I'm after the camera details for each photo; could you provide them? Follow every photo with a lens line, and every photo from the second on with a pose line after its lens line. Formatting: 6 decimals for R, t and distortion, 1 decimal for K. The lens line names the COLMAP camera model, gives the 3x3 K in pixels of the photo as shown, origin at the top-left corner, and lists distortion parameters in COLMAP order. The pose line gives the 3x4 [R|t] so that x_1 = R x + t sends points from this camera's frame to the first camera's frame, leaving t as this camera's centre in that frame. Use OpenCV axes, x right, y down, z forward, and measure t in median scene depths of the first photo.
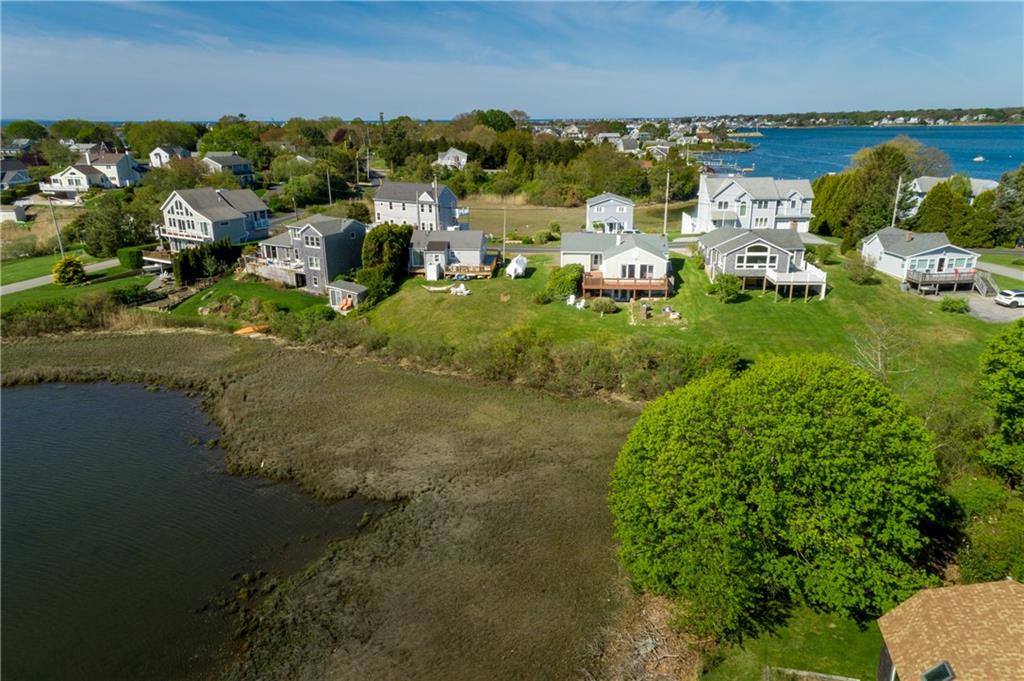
lens RADIAL K [[691.6, 0, 519.8], [0, 691.6, 336.2], [0, 0, 1]] dist [0.036549, 0.000295]
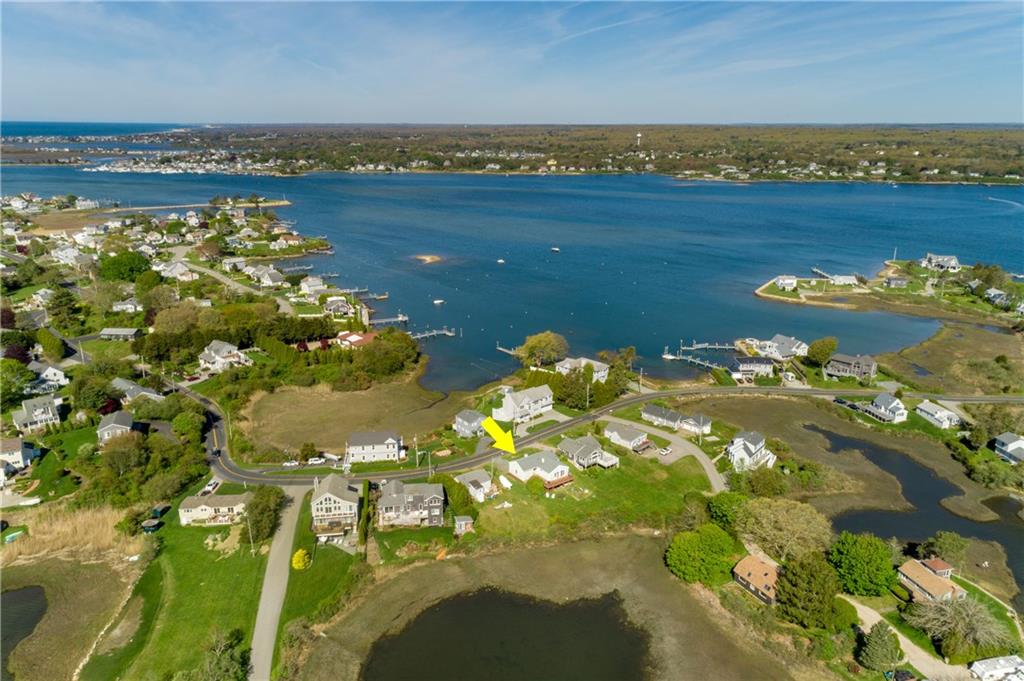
lens RADIAL K [[691.6, 0, 519.8], [0, 691.6, 336.2], [0, 0, 1]] dist [0.036549, 0.000295]
pose [[0.755441, -0.163994, 0.634362, -1.146415], [0.181607, 0.982646, 0.037761, -0.560531], [-0.629546, 0.086678, 0.772113, -0.687186]]
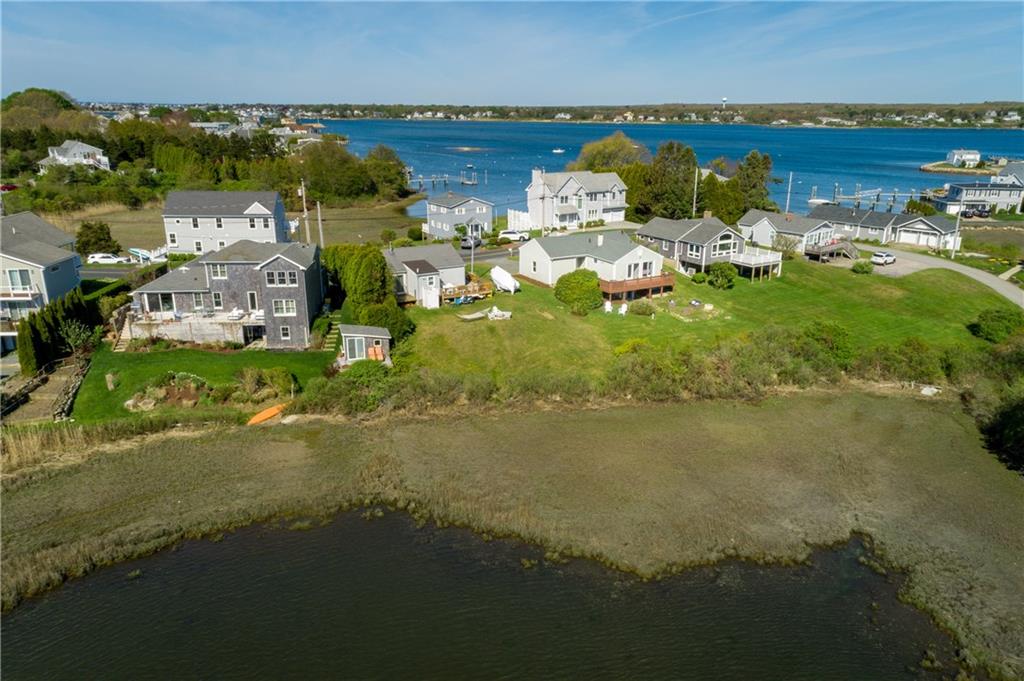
lens RADIAL K [[732.1, 0, 543.7], [0, 732.1, 321.3], [0, 0, 1]] dist [0.035882, 0.001438]
pose [[0.797312, -0.149809, 0.584681, -0.457940], [0.162176, 0.986257, 0.031548, -0.061641], [-0.581372, 0.069668, 0.810650, 0.191761]]
